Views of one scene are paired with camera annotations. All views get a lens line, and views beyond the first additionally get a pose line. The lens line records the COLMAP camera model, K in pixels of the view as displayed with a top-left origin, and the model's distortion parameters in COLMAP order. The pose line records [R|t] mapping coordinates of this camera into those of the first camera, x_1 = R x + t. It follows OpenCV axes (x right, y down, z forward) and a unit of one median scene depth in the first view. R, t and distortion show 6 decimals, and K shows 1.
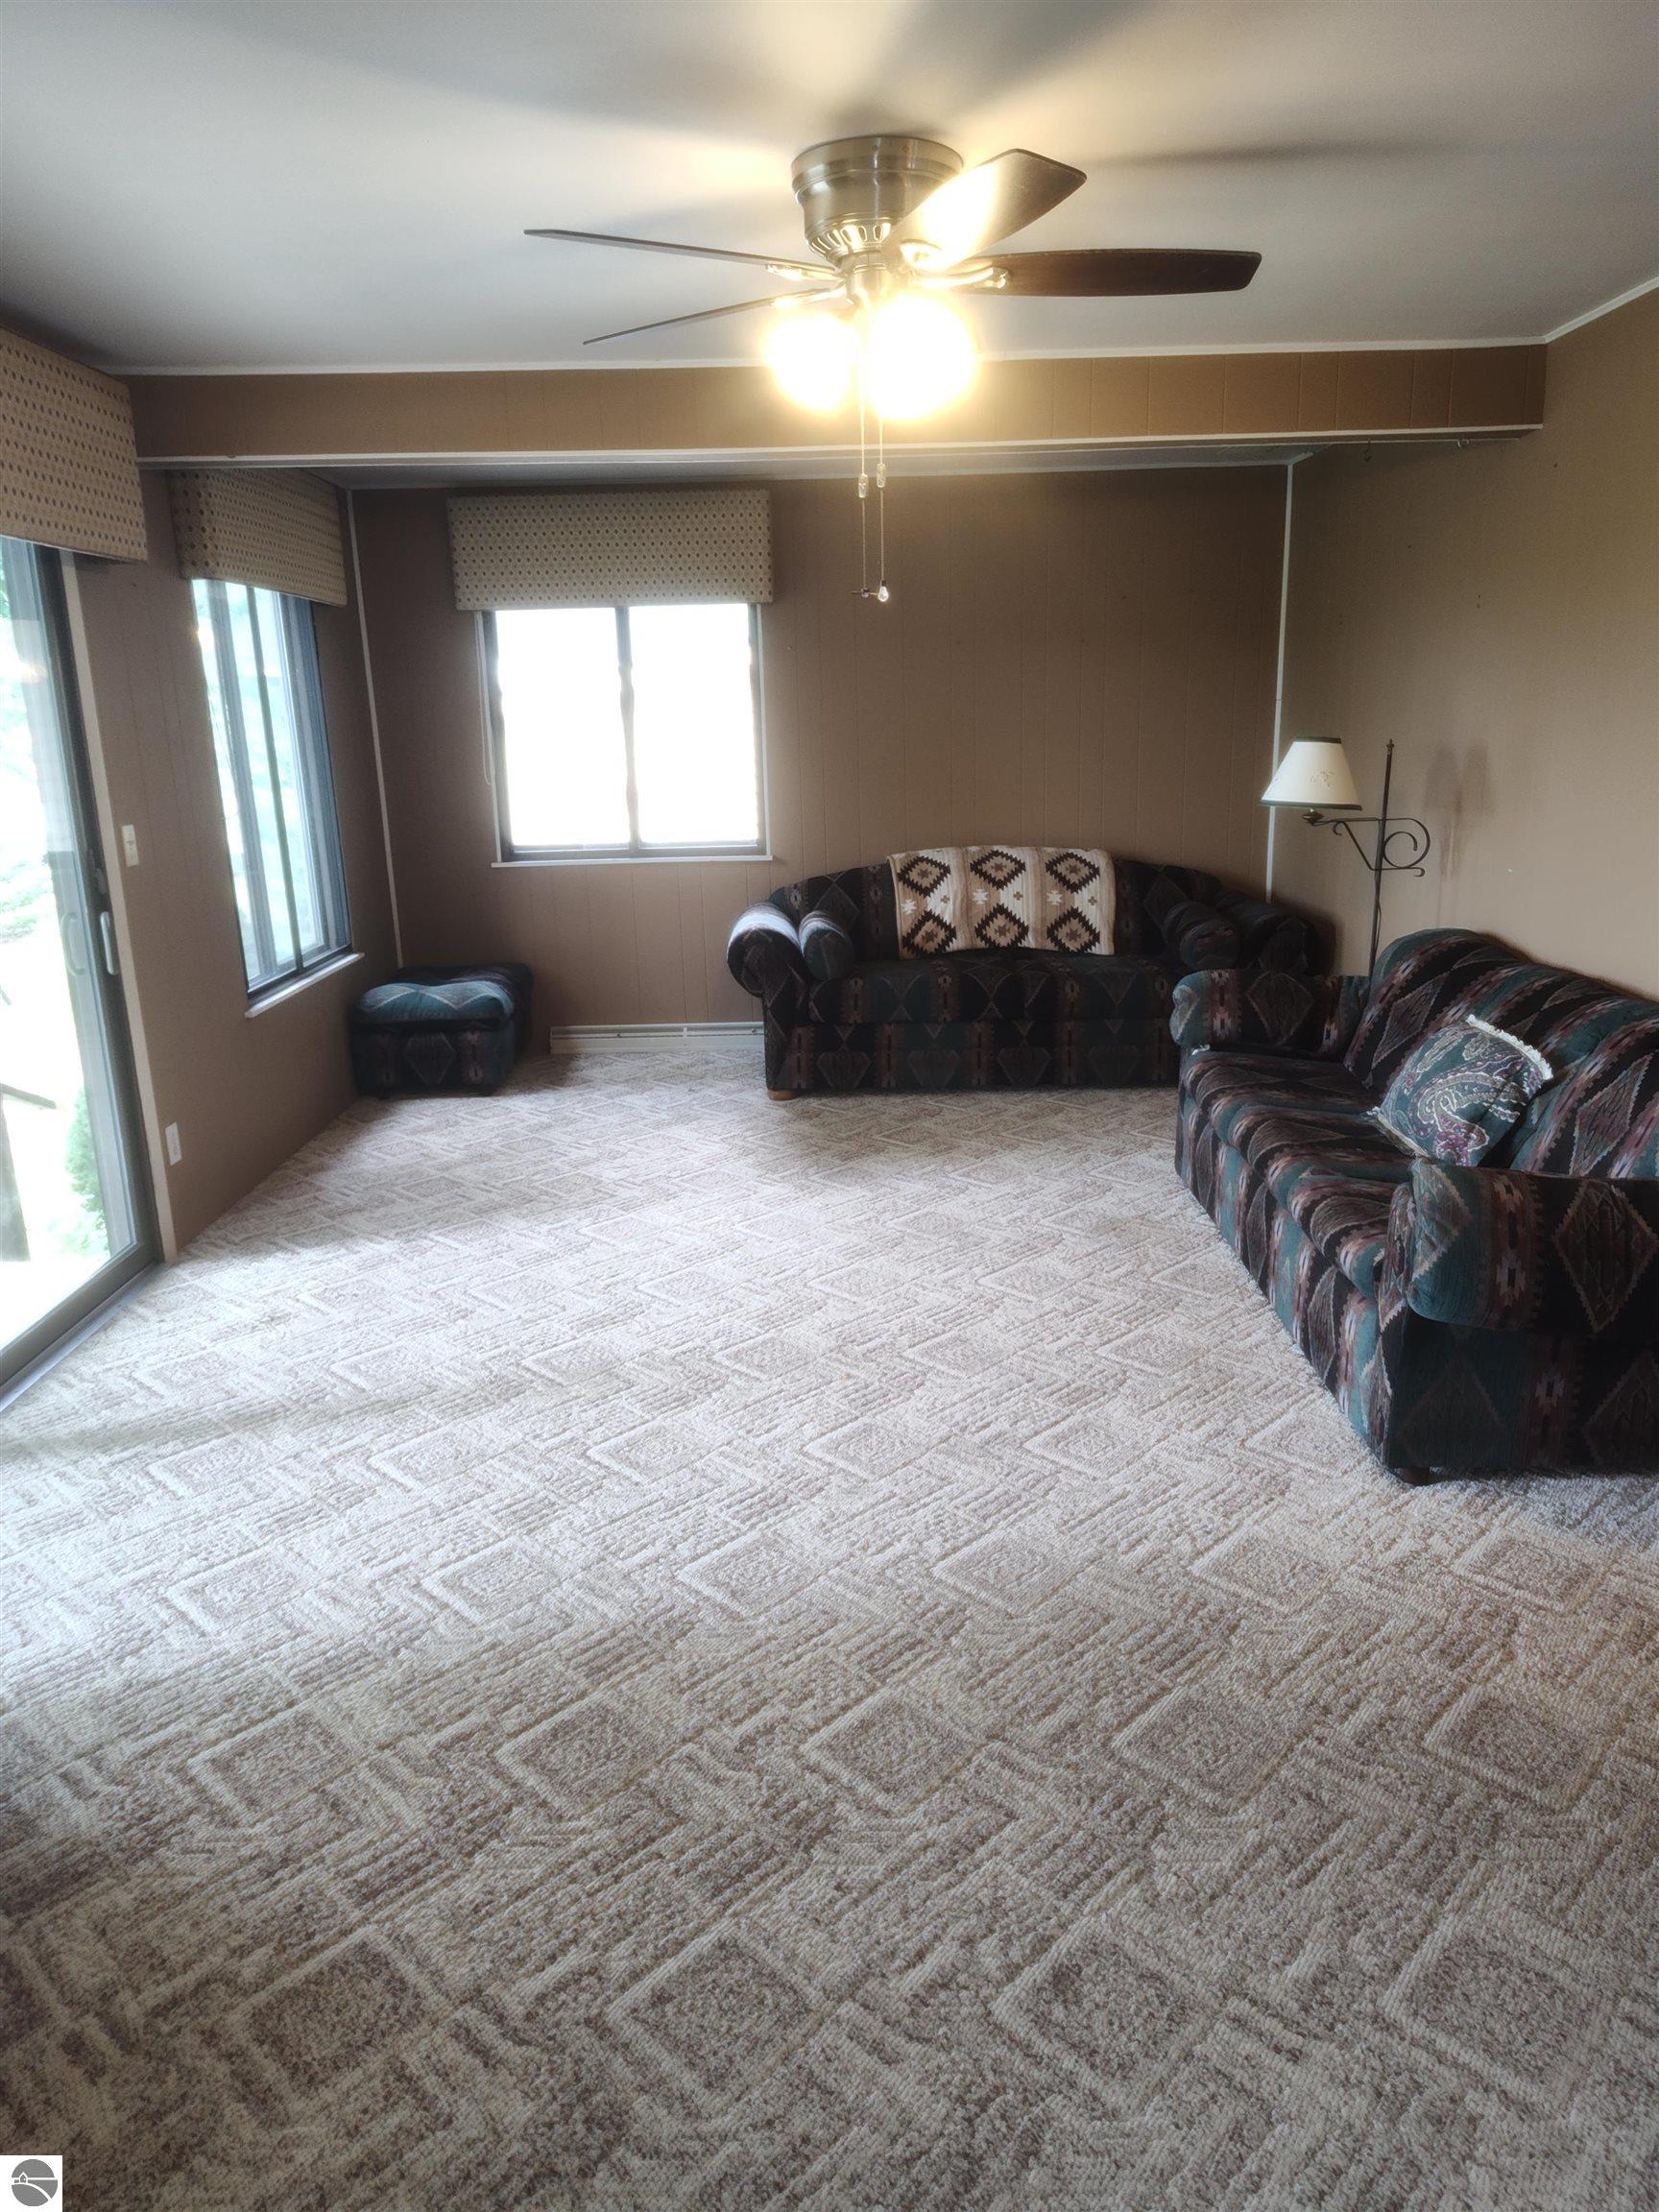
lens RADIAL K [[1508.9, 0, 833.5], [0, 1508.9, 1097.5], [0, 0, 1]] dist [0.024296, -0.026992]
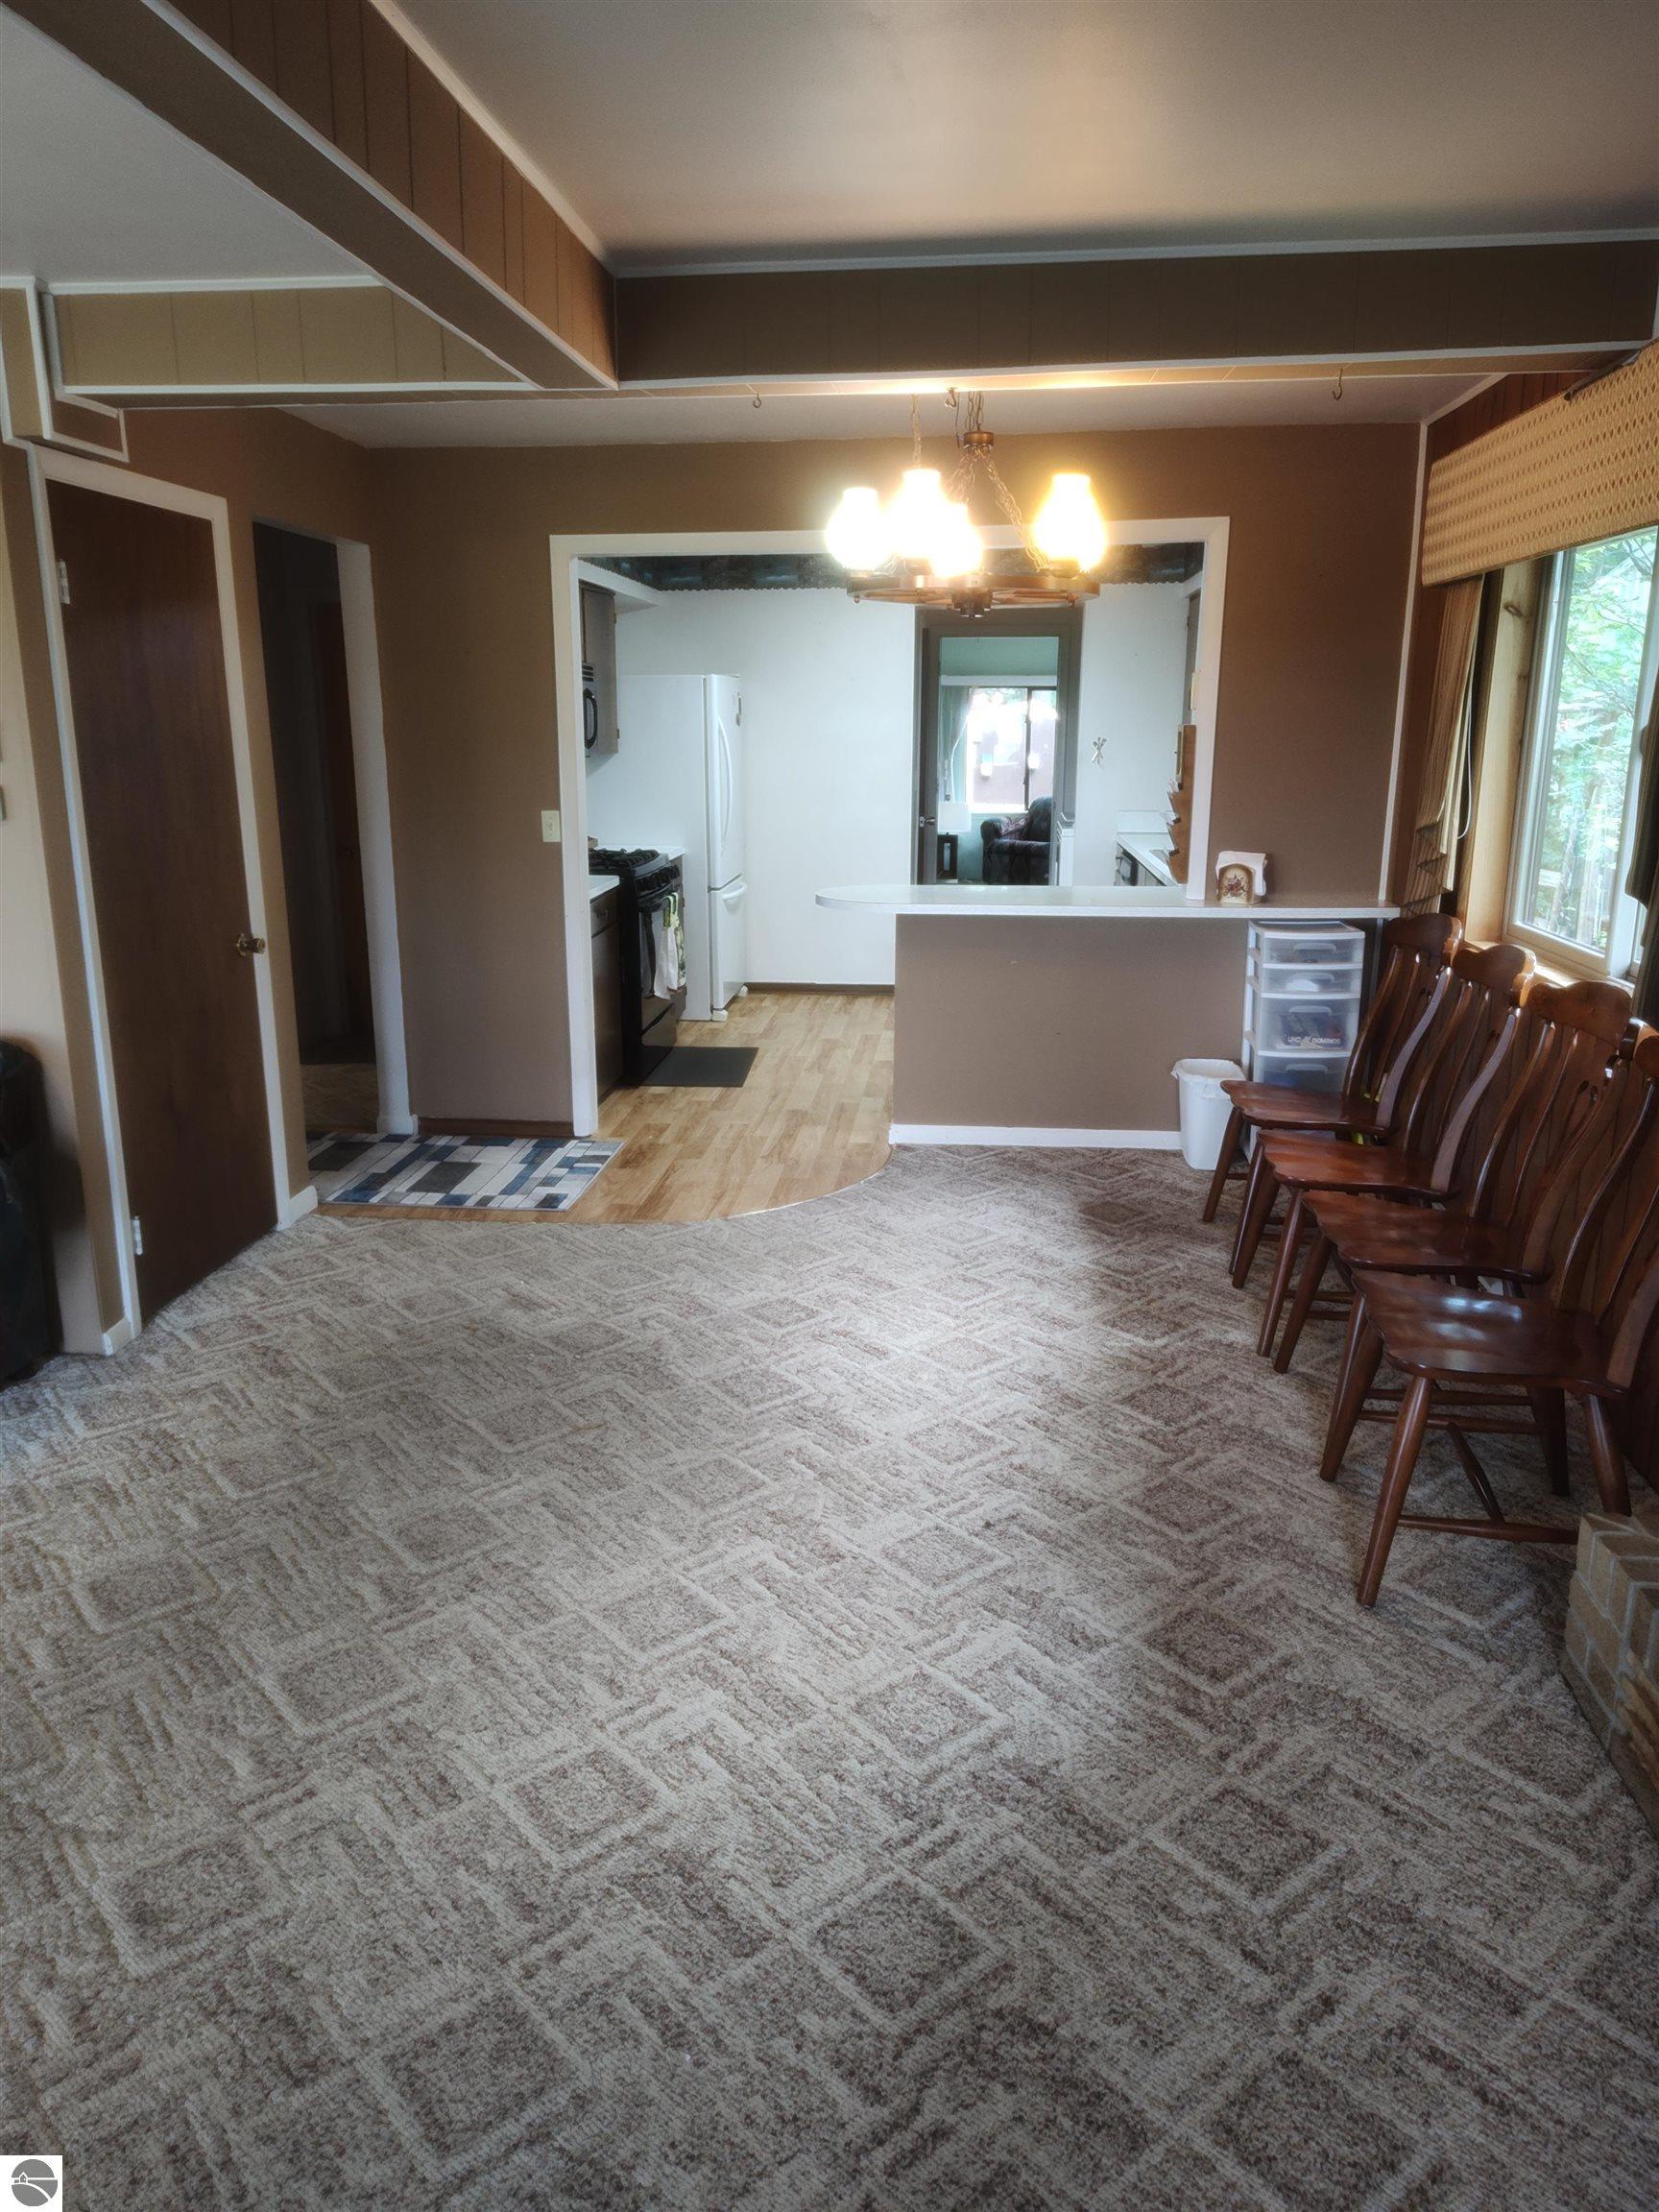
lens RADIAL K [[1508.9, 0, 814.3], [0, 1508.9, 1106.8], [0, 0, 1]] dist [0.024296, -0.026992]
pose [[0.105895, -0.221438, 0.969408, -0.720971], [0.245262, 0.950586, 0.190347, -0.049834], [-0.963656, 0.217602, 0.154973, 0.259588]]
